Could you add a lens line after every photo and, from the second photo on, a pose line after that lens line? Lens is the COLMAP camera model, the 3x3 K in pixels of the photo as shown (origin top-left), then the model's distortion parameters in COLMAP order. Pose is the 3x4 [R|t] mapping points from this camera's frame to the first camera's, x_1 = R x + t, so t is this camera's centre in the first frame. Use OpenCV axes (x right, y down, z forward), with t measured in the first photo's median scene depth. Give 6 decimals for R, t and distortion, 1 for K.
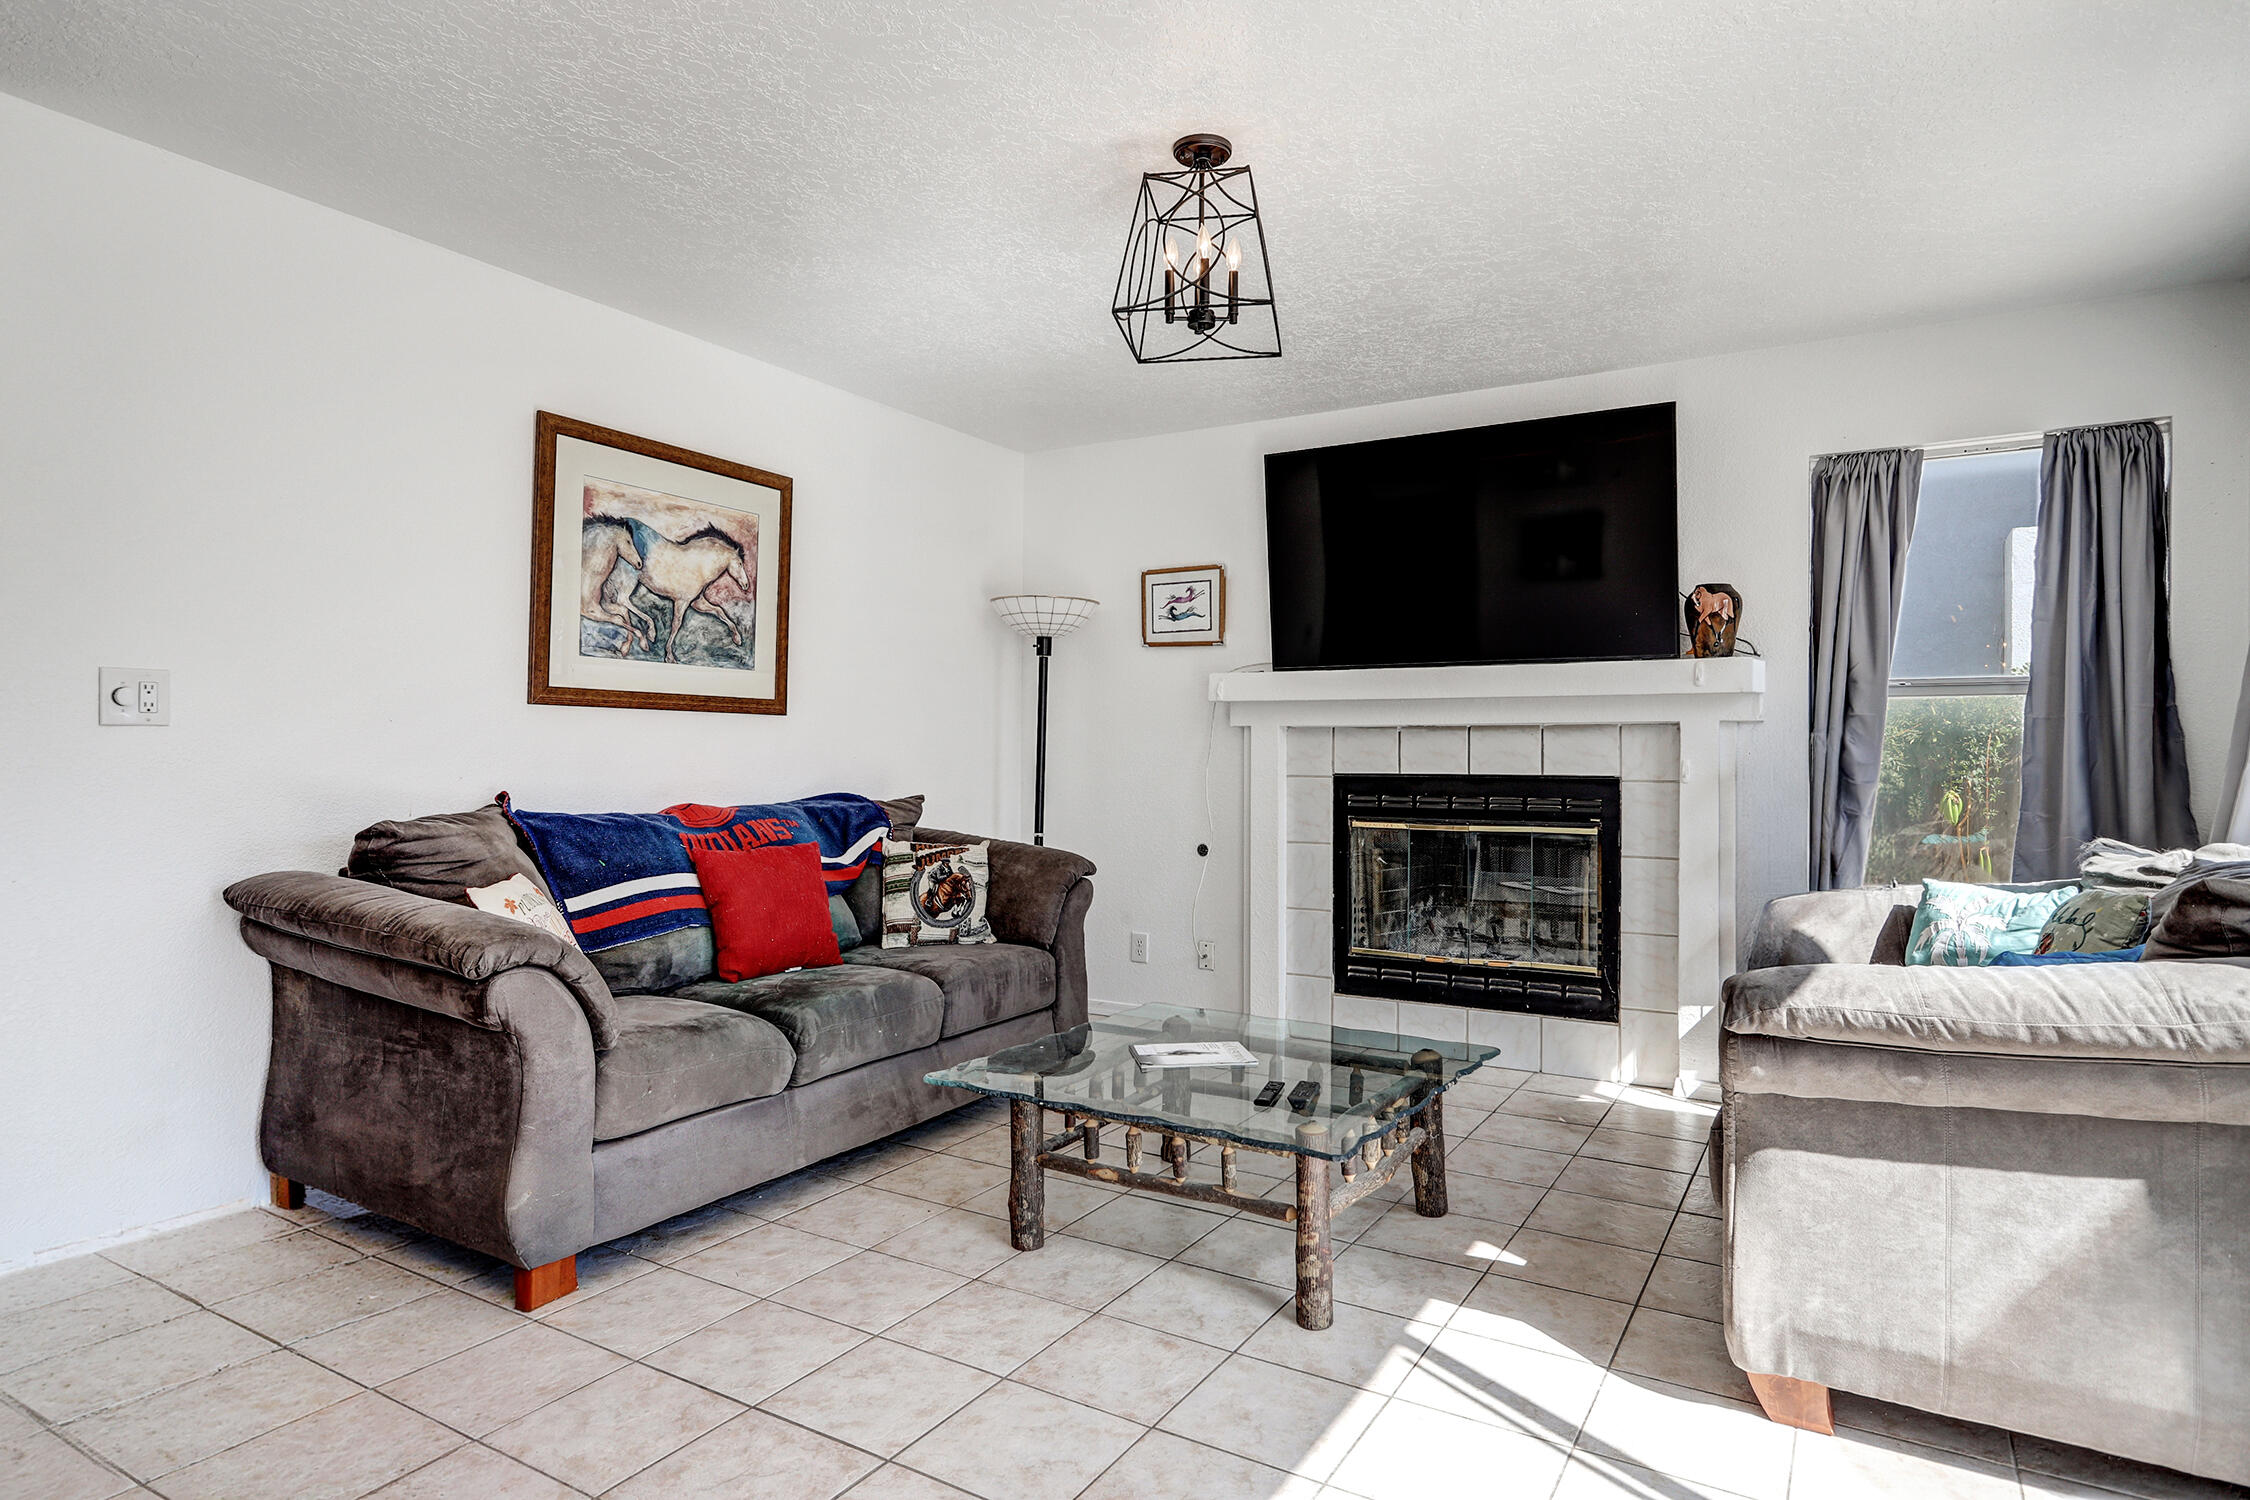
lens RADIAL K [[1264.4, 0, 1125.0], [0, 1264.4, 750.0], [0, 0, 1]] dist [-0.002906, 0.000103]
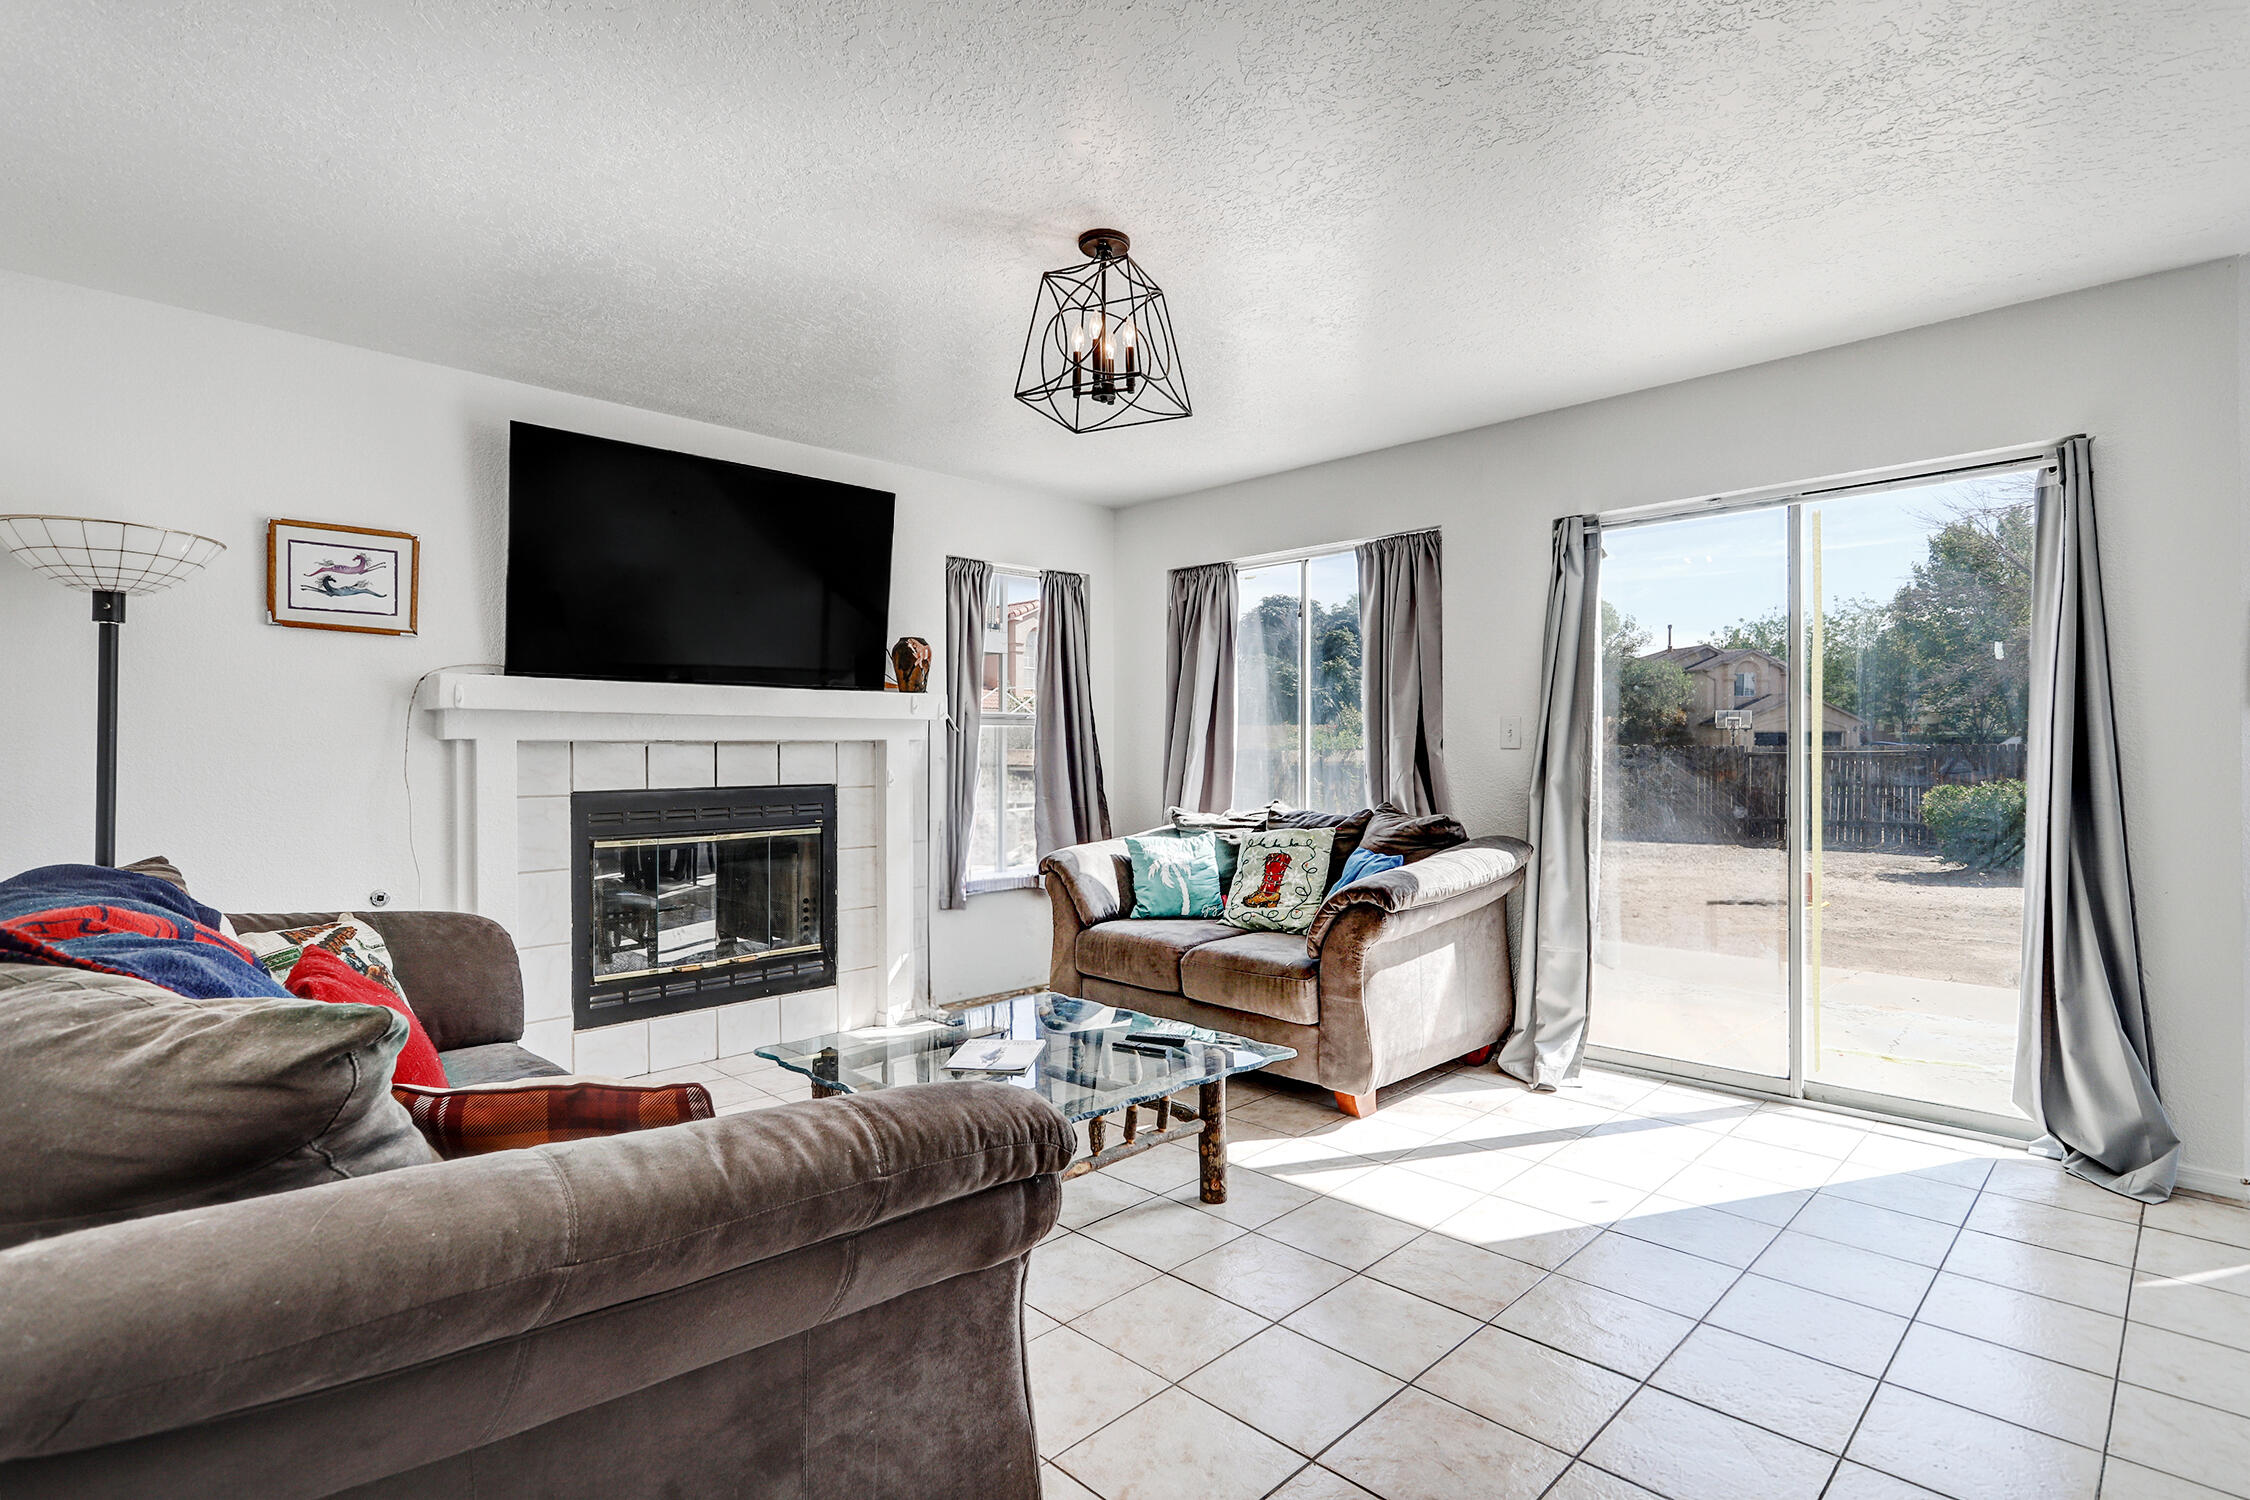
lens RADIAL K [[1131.4, 0, 1125.0], [0, 1131.4, 750.0], [0, 0, 1]] dist [0.072719, -0.000120]
pose [[0.255844, -0.003237, 0.966713, -0.574615], [0.005082, 0.999985, 0.002003, -0.011944], [-0.966705, 0.004401, 0.255857, 0.424169]]
